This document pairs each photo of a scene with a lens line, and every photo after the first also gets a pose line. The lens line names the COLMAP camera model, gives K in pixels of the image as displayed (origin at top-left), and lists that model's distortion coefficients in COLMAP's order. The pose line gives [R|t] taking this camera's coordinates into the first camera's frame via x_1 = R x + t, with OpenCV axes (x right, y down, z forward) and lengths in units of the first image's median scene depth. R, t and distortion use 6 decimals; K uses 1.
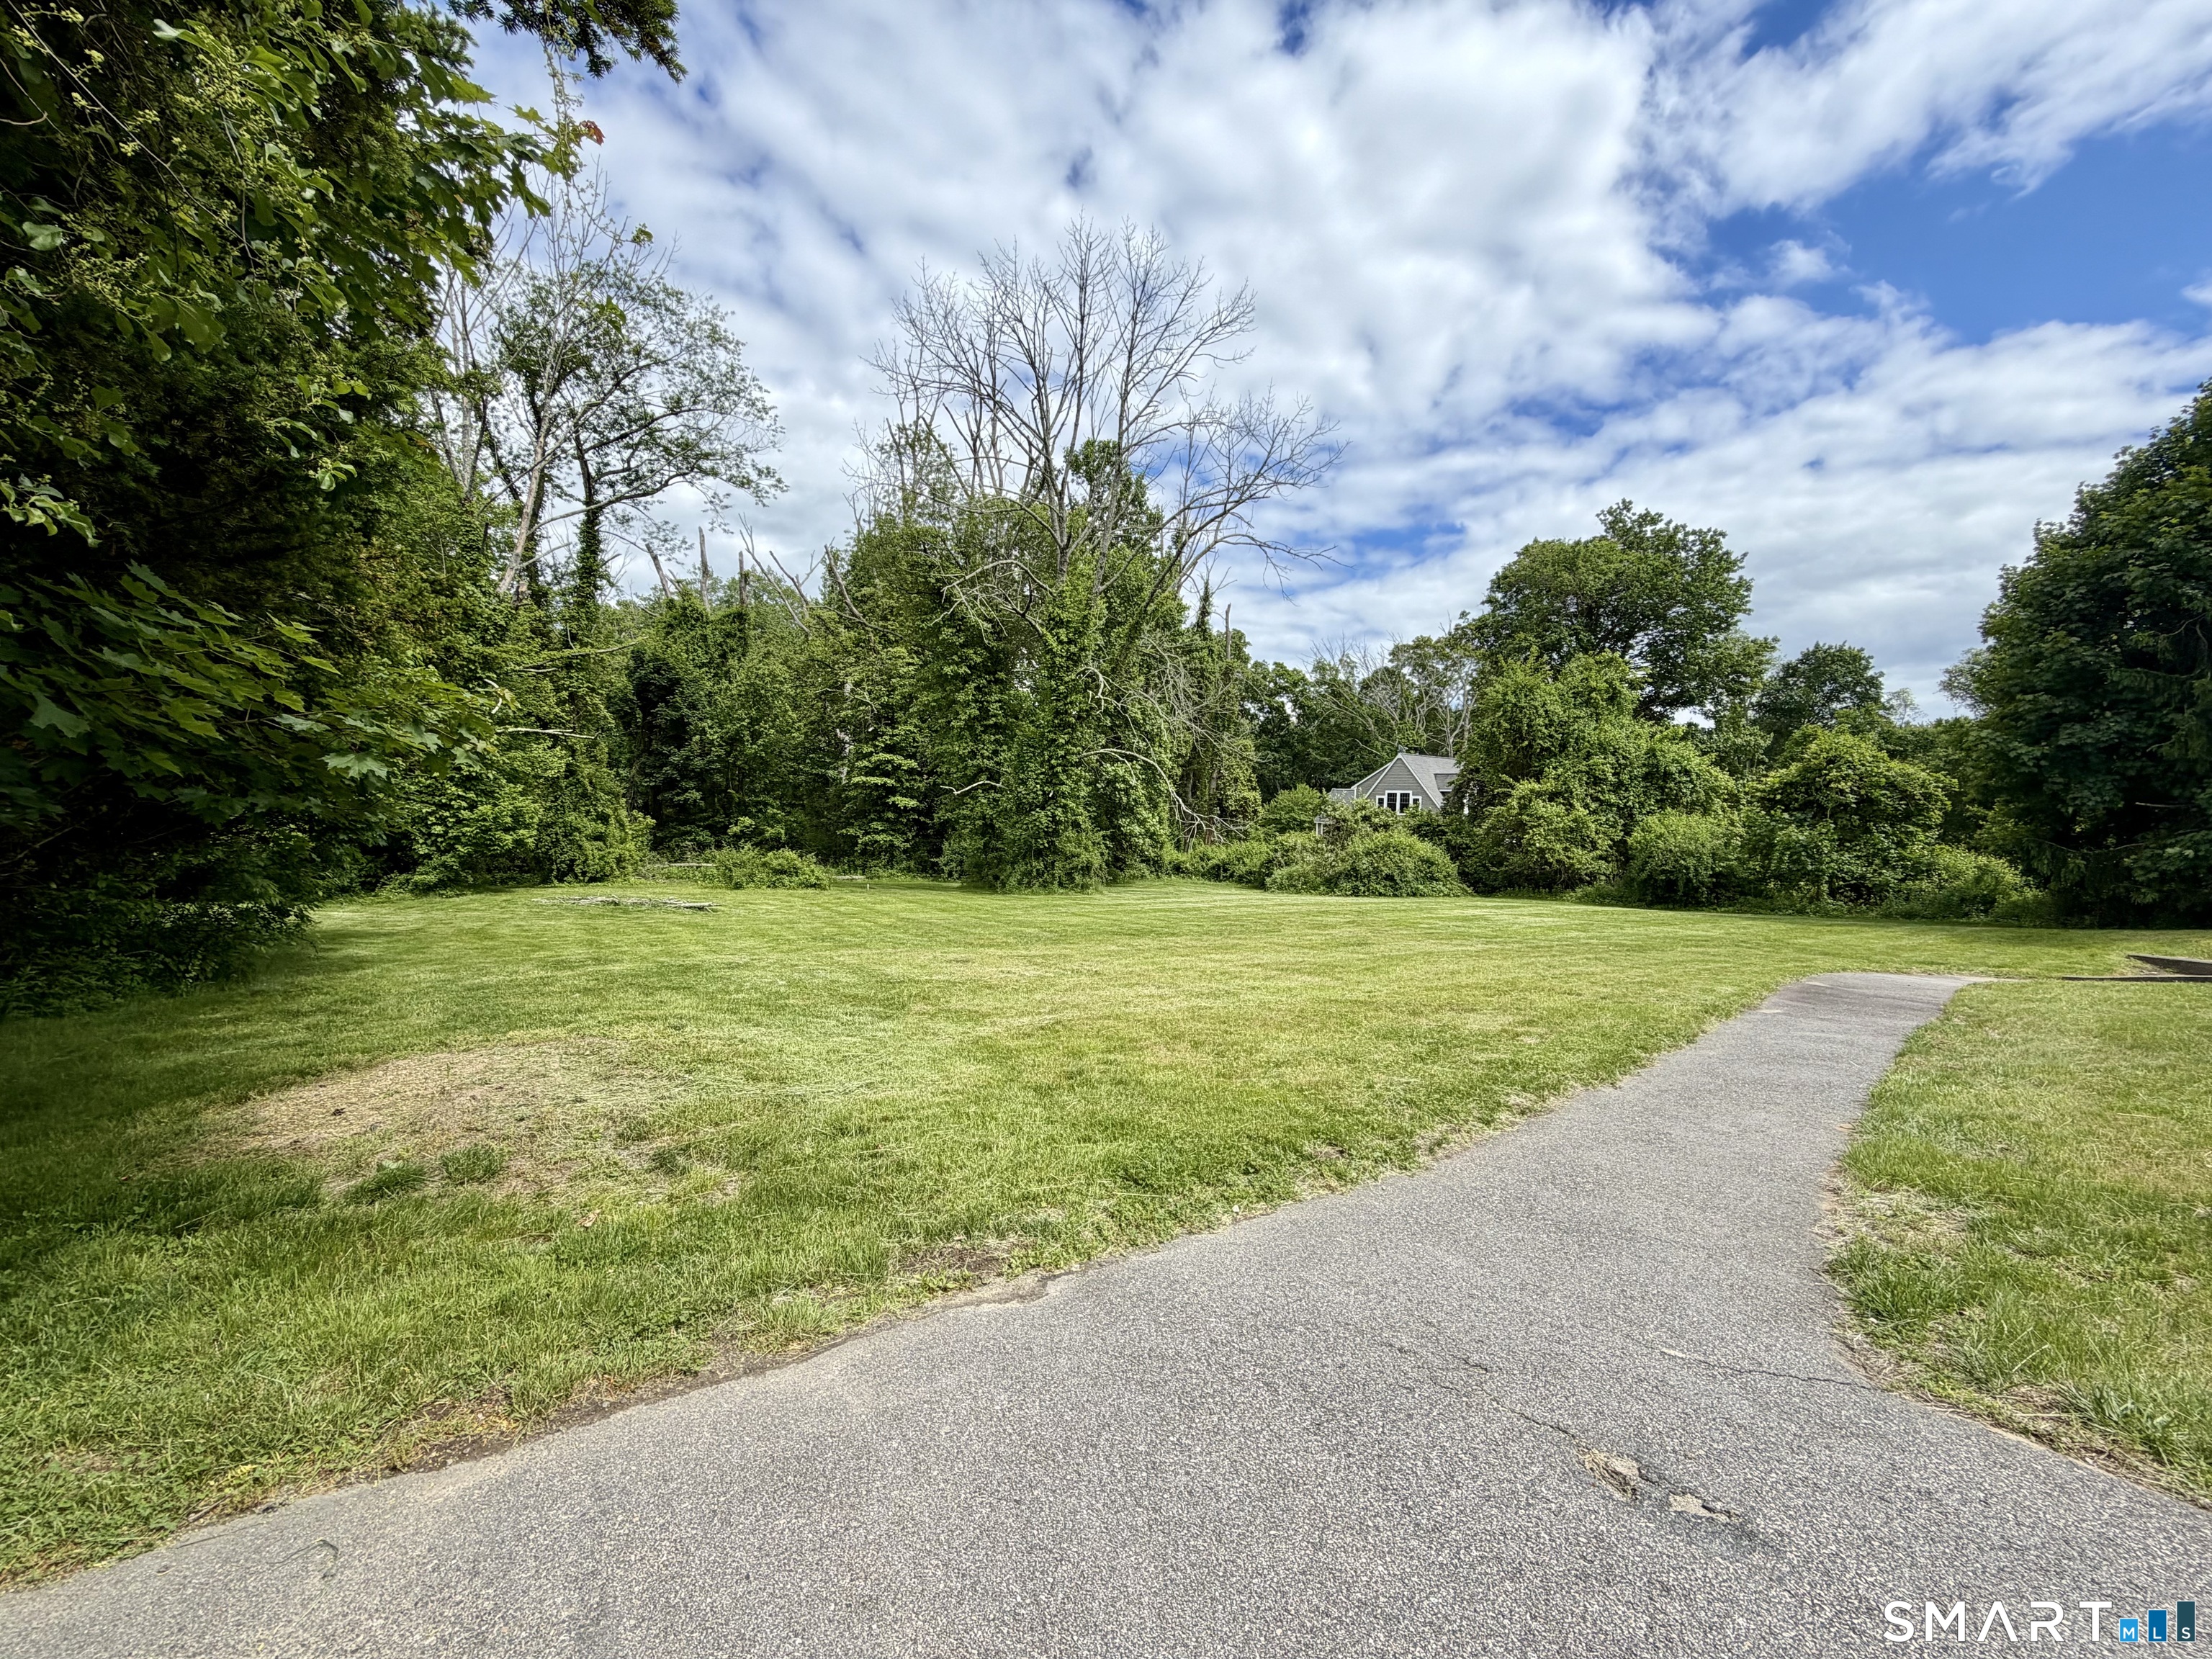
lens RADIAL K [[893.4, 0, 1106.0], [0, 893.4, 829.5], [0, 0, 1]] dist [-0.000599, -0.000154]
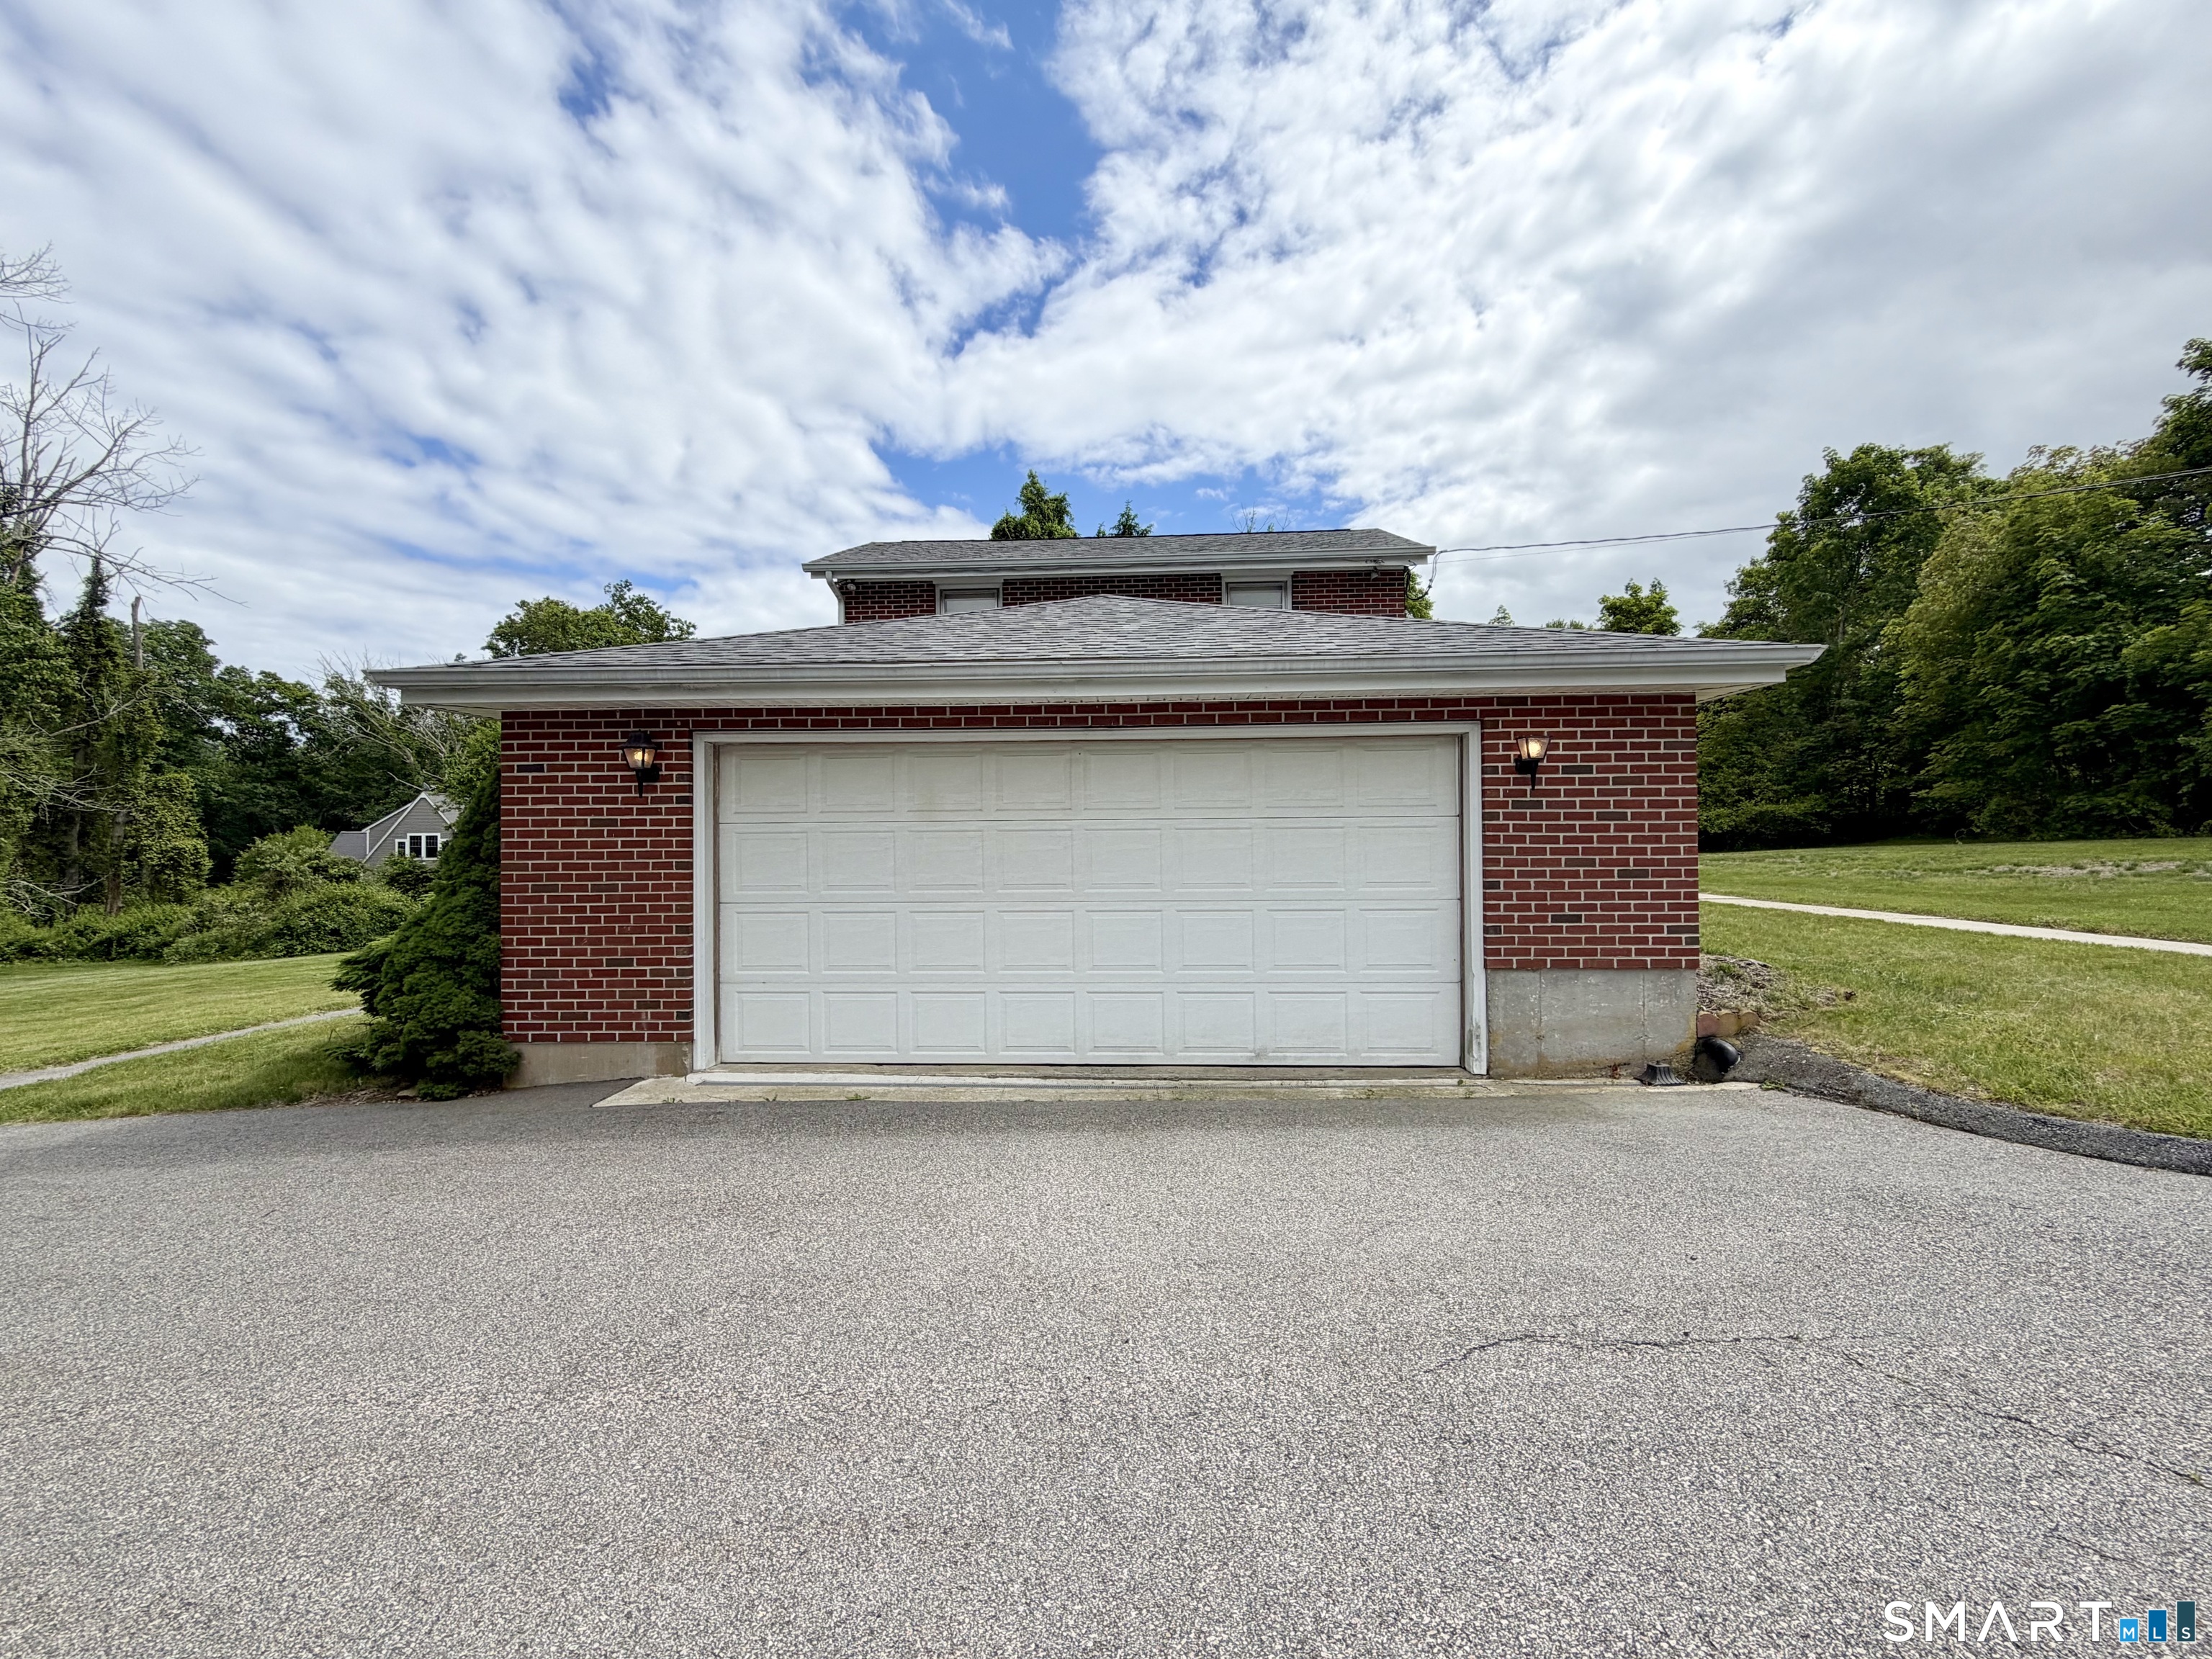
lens RADIAL K [[893.4, 0, 1106.0], [0, 893.4, 829.5], [0, 0, 1]] dist [-0.000599, -0.000154]
pose [[0.610808, -0.020623, 0.791510, 0.032366], [0.050410, 0.998646, -0.012881, -0.000672], [-0.790172, 0.047768, 0.611020, -0.105977]]
